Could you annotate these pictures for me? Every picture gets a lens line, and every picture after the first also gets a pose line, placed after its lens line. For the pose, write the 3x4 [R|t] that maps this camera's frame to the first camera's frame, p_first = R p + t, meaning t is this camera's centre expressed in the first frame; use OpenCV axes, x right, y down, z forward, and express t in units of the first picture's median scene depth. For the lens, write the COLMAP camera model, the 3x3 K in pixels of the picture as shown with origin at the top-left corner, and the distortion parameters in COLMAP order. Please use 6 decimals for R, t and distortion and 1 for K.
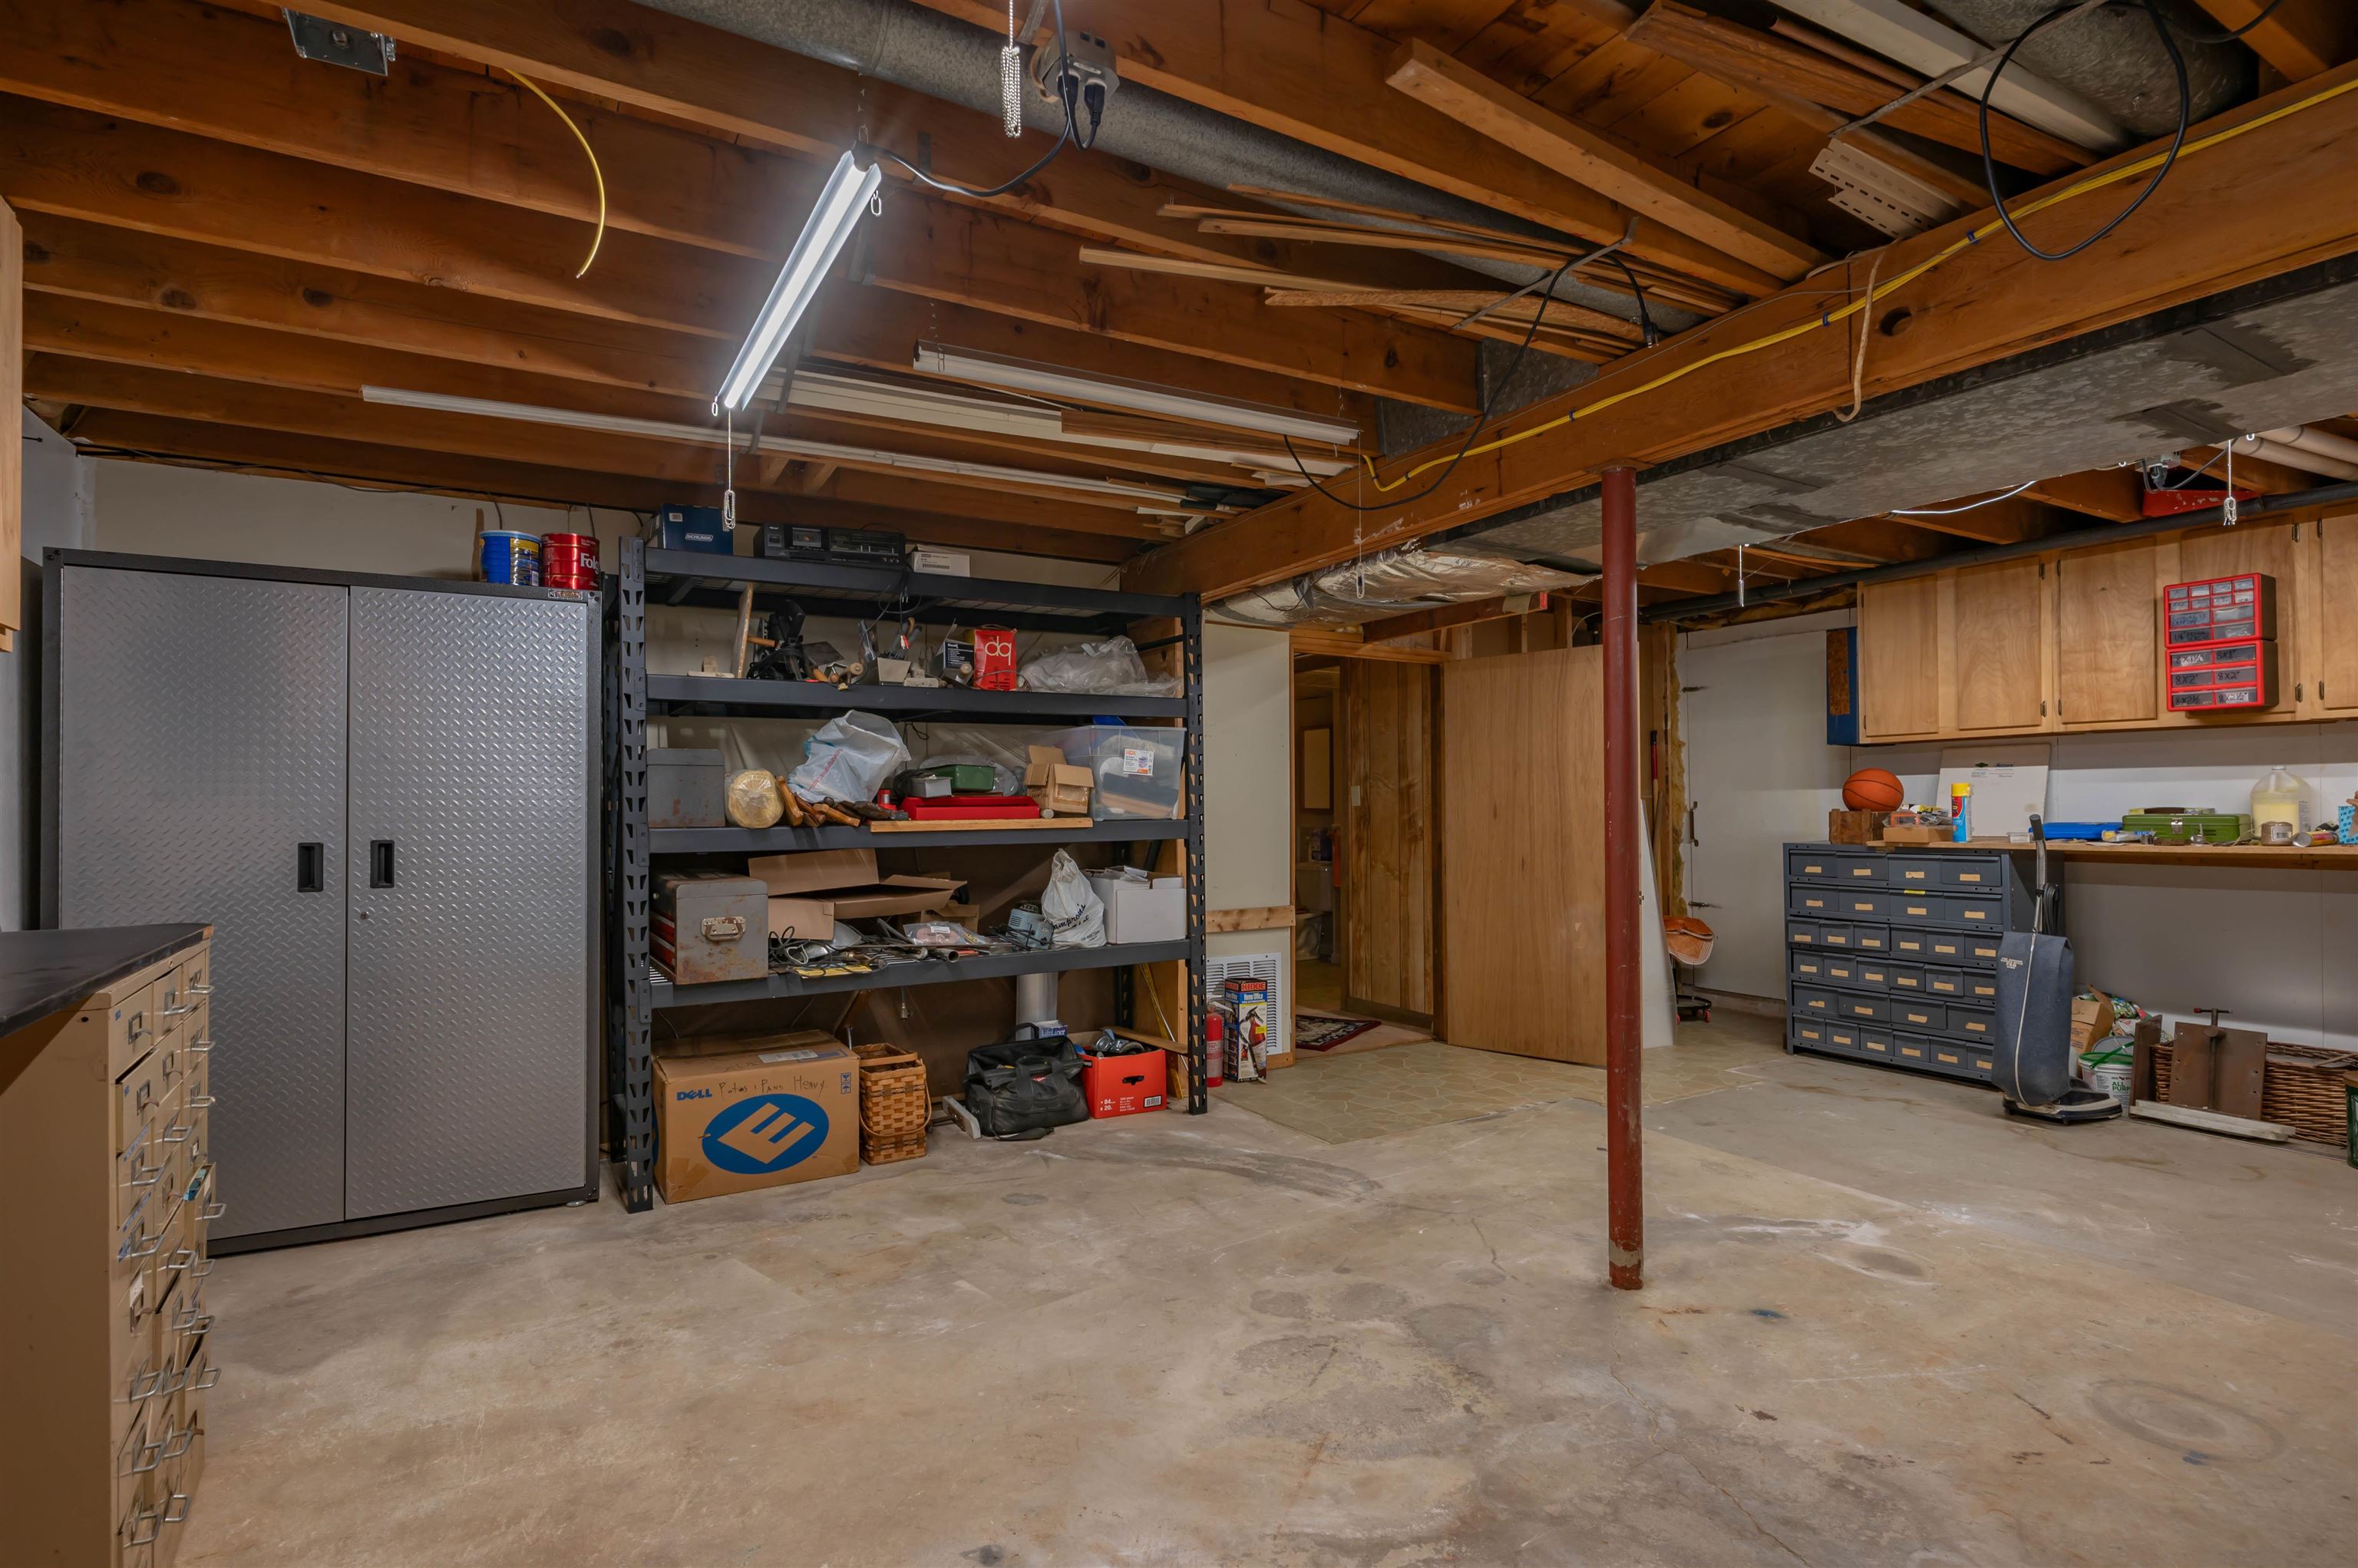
lens RADIAL K [[1164.1, 0, 1169.2], [0, 1164.1, 785.9], [0, 0, 1]] dist [-0.001052, 0.000972]
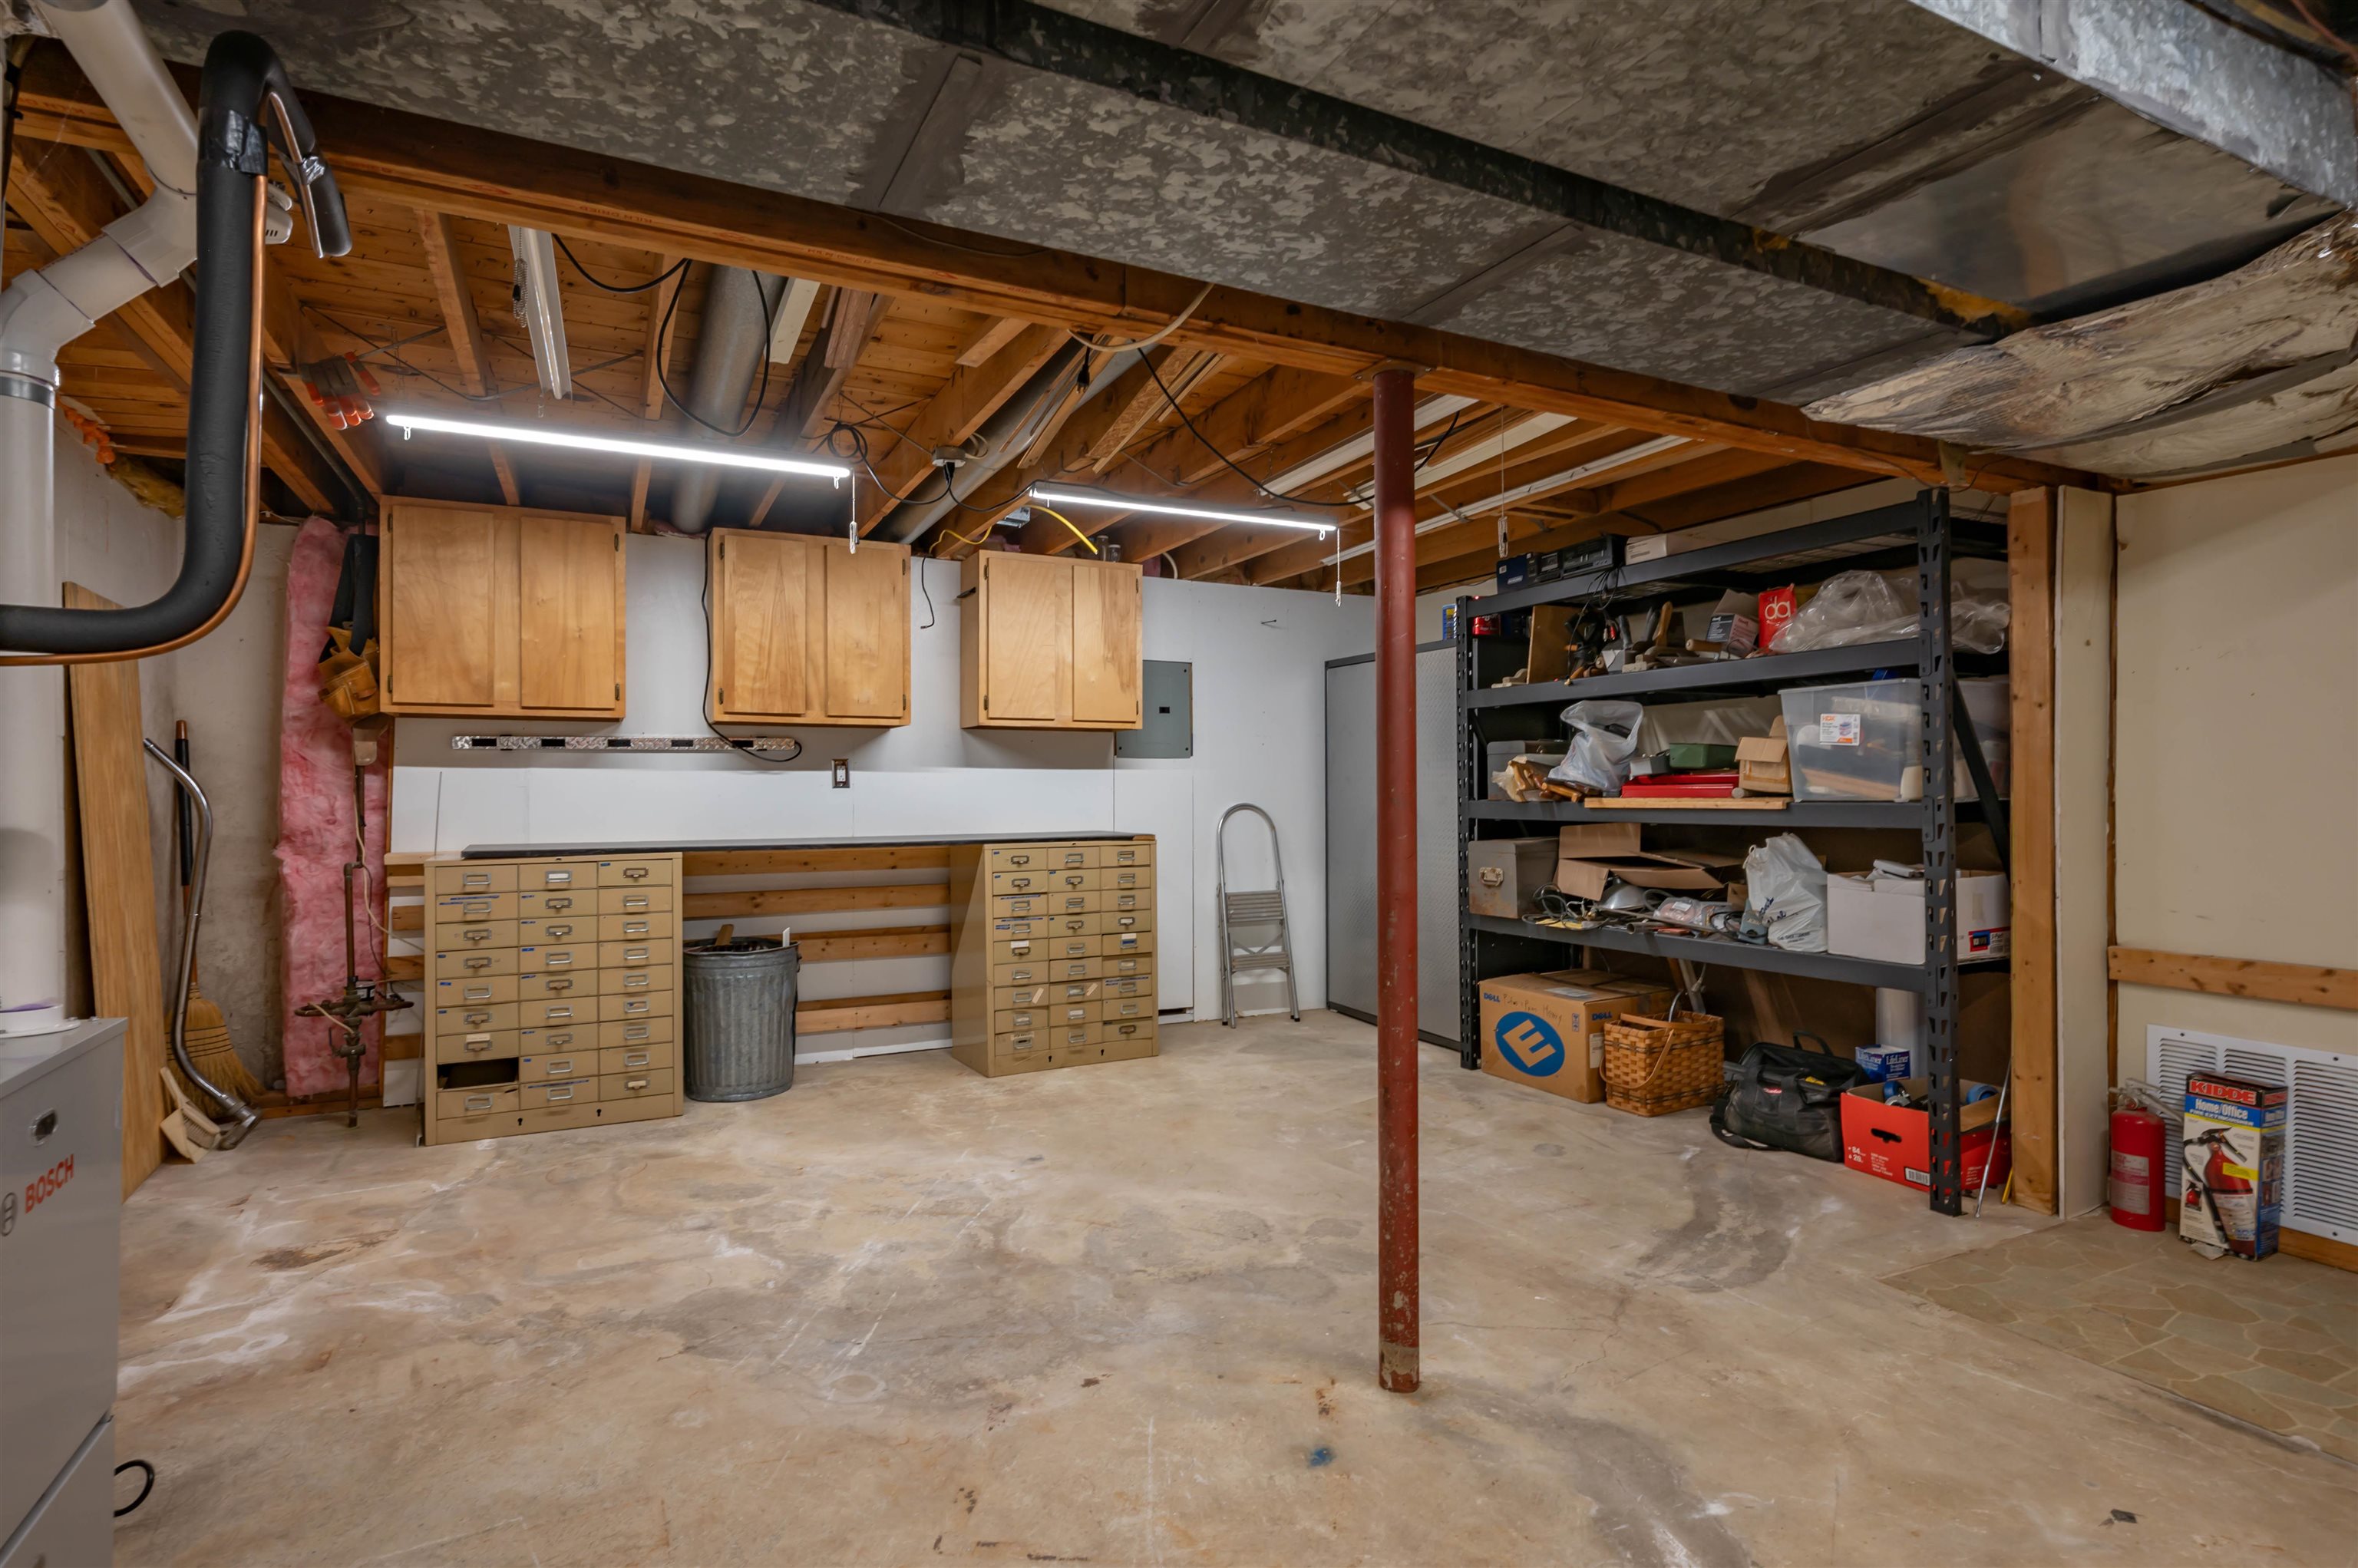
lens RADIAL K [[1164.1, 0, 1169.2], [0, 1164.1, 785.9], [0, 0, 1]] dist [-0.001052, 0.000972]
pose [[-0.074262, 0.004616, -0.997228, 0.912814], [0.026990, 0.999632, 0.002617, 0.004436], [0.996873, -0.026721, -0.074359, 0.688430]]
